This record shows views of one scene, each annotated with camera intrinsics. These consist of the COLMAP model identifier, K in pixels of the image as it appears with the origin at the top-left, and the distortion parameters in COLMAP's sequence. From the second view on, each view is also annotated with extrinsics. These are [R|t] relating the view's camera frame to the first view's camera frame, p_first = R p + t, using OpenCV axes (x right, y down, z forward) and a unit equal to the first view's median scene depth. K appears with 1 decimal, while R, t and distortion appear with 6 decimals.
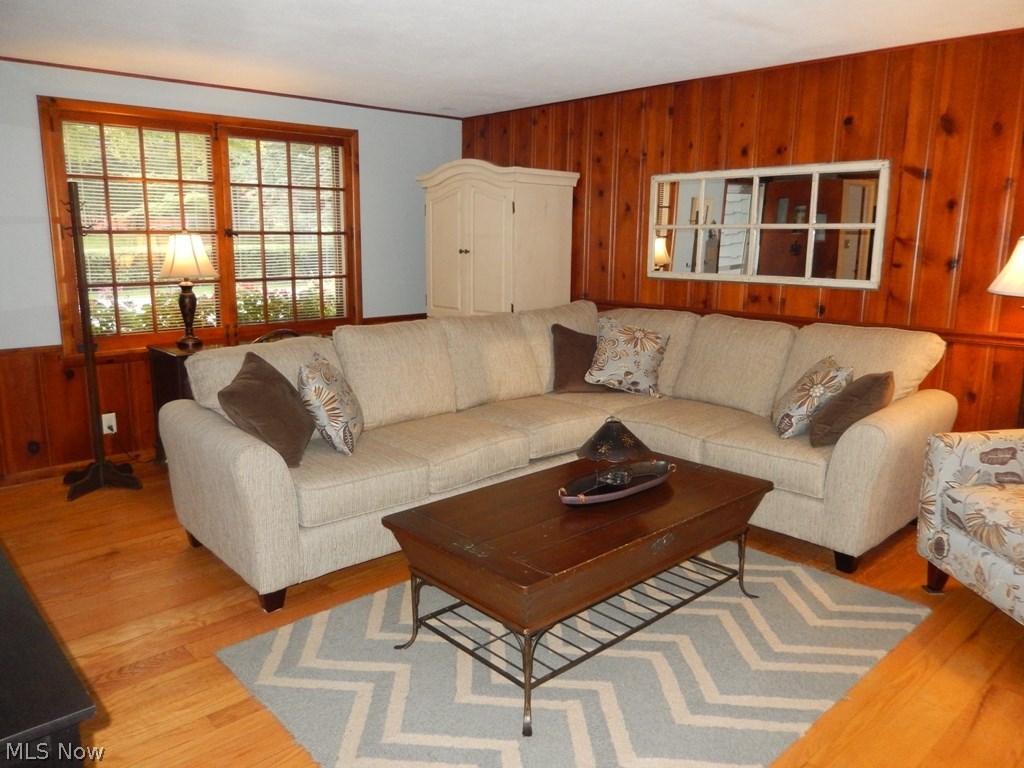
lens RADIAL K [[769.3, 0, 512.0], [0, 769.3, 384.0], [0, 0, 1]] dist [0.005532, -0.001783]
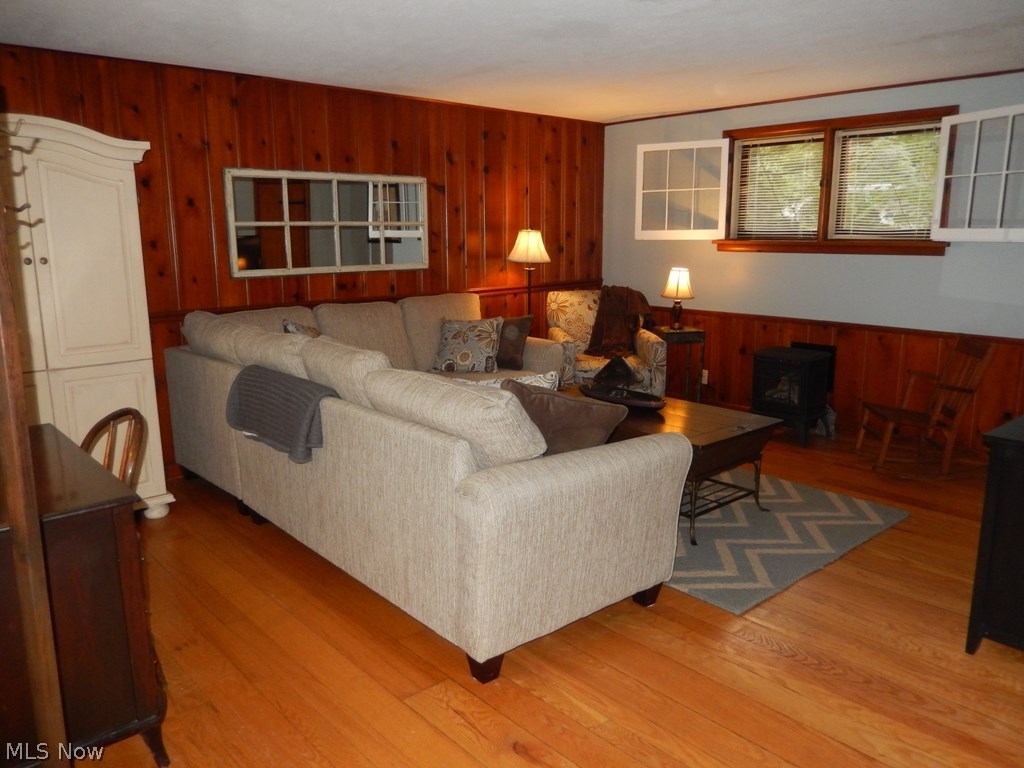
lens RADIAL K [[769.3, 0, 512.0], [0, 769.3, 384.0], [0, 0, 1]] dist [0.005532, -0.001783]
pose [[0.019248, -0.200534, 0.979498, -0.835995], [0.197785, 0.961082, 0.192877, -0.142265], [-0.980056, 0.190017, 0.058161, 0.709373]]
